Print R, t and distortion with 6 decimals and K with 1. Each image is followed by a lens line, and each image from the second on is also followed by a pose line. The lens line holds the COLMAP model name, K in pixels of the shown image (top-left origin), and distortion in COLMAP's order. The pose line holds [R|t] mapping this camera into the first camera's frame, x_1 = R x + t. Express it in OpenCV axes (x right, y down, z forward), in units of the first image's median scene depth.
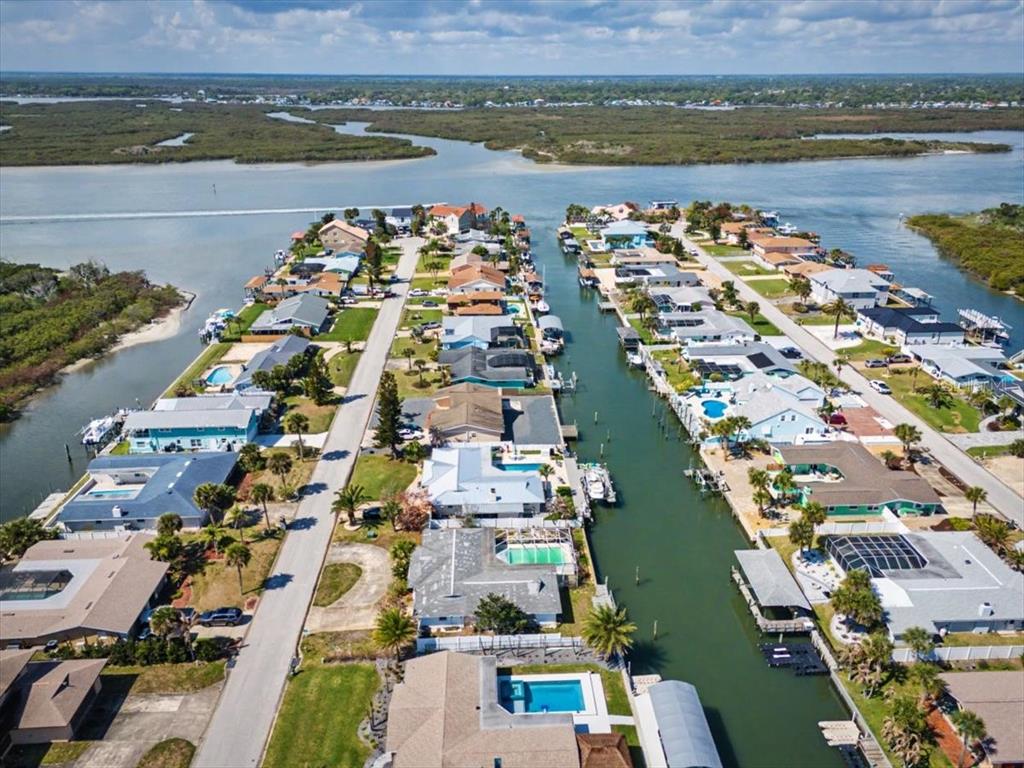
lens RADIAL K [[750.6, 0, 521.6], [0, 750.6, 385.8], [0, 0, 1]] dist [0.056924, -0.042768]
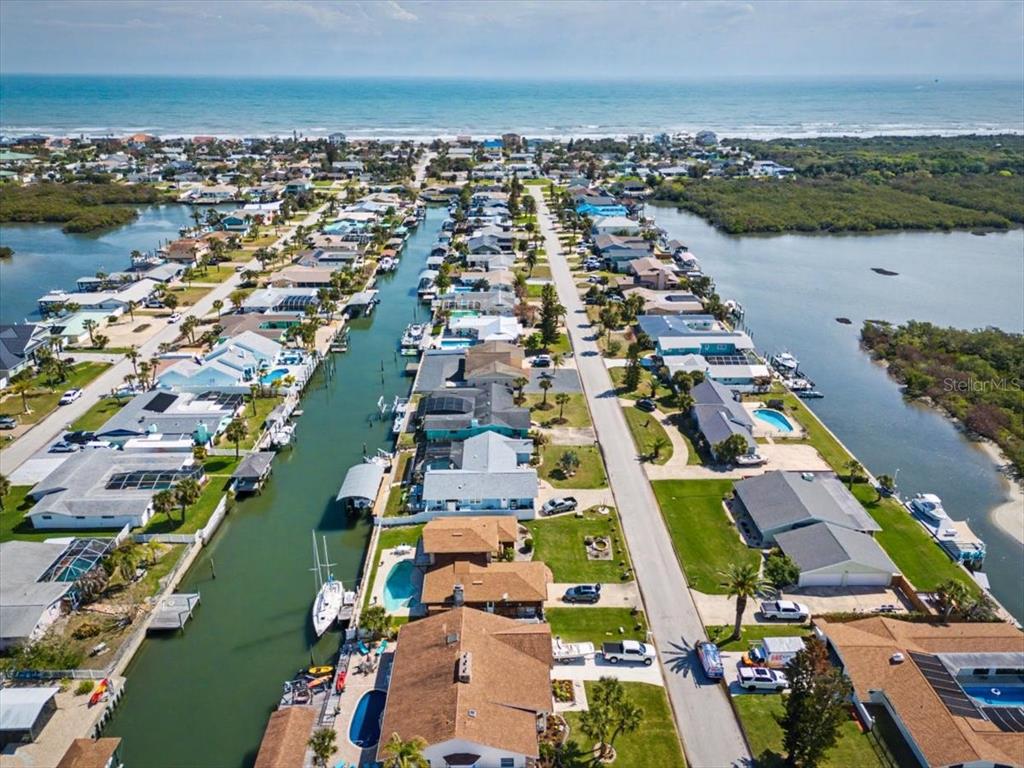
lens RADIAL K [[750.6, 0, 515.6], [0, 750.6, 379.3], [0, 0, 1]] dist [0.056924, -0.042768]
pose [[-0.999468, -0.016628, 0.028072, -0.101239], [0.007692, 0.716059, 0.697998, -0.565466], [-0.031708, 0.697842, -0.715550, 1.363316]]
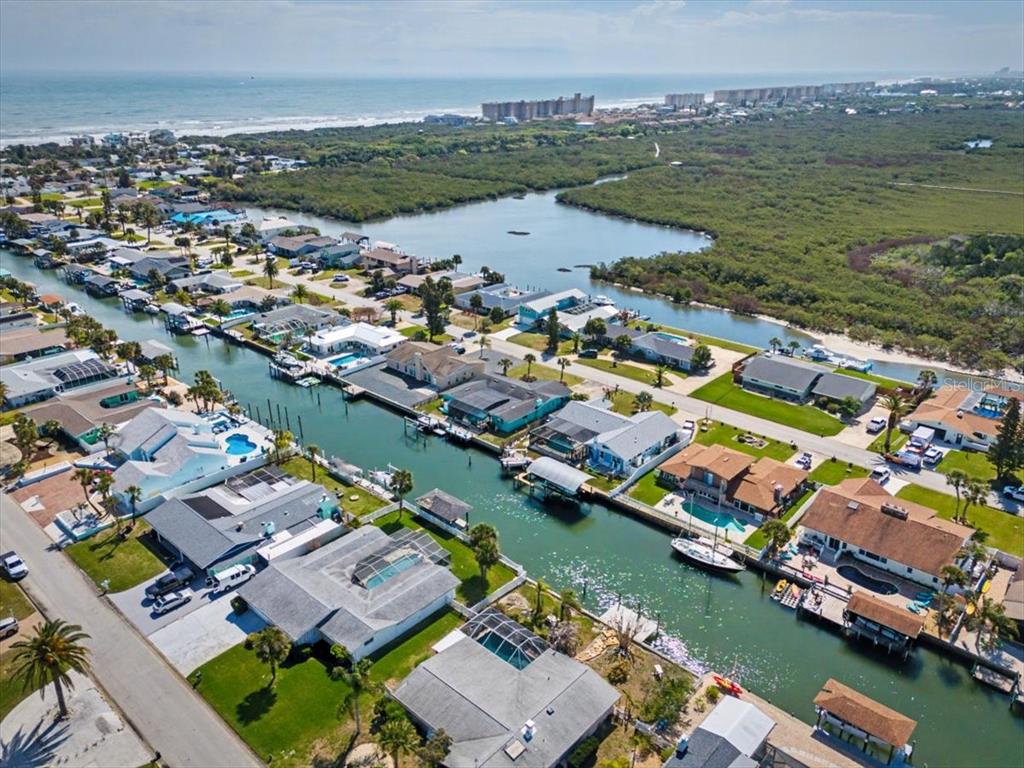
lens RADIAL K [[750.6, 0, 516.1], [0, 750.6, 381.4], [0, 0, 1]] dist [0.056924, -0.042768]
pose [[-0.712003, 0.261824, -0.651536, 0.448741], [-0.270811, 0.753704, 0.598825, -0.498185], [0.647852, 0.602809, -0.465735, 1.207982]]
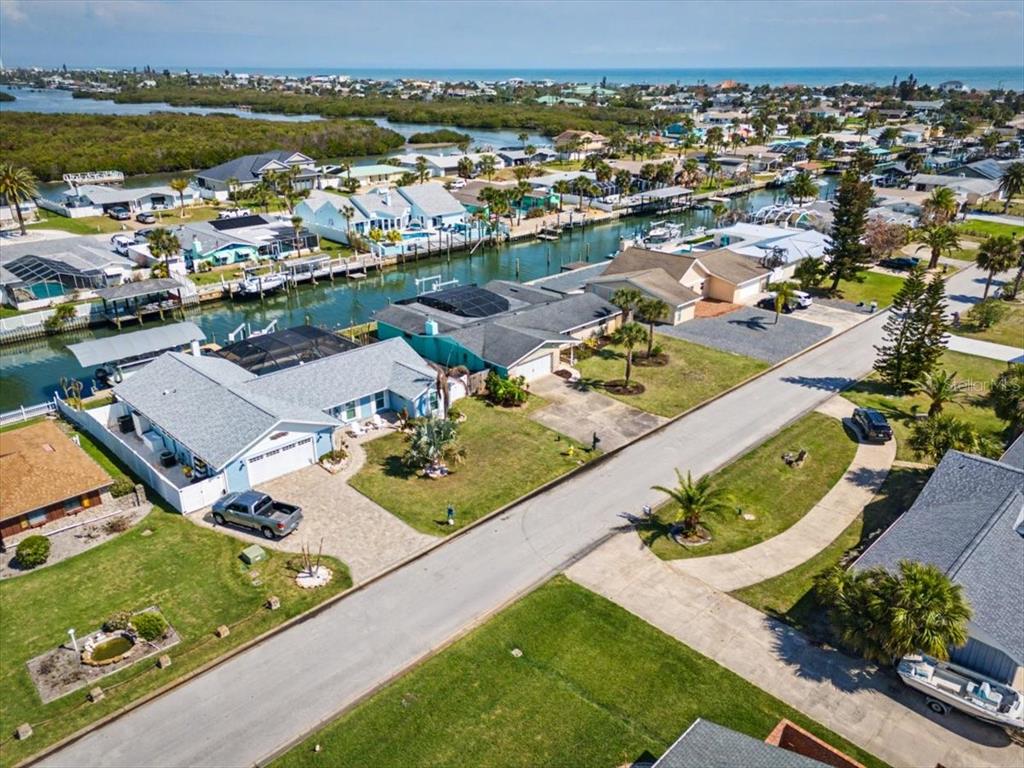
lens RADIAL K [[750.6, 0, 515.1], [0, 750.6, 390.3], [0, 0, 1]] dist [0.056924, -0.042768]
pose [[-0.664758, -0.297652, 0.685201, -0.318219], [0.280876, 0.750322, 0.598436, -0.222946], [-0.692247, 0.590271, -0.415179, 1.026592]]
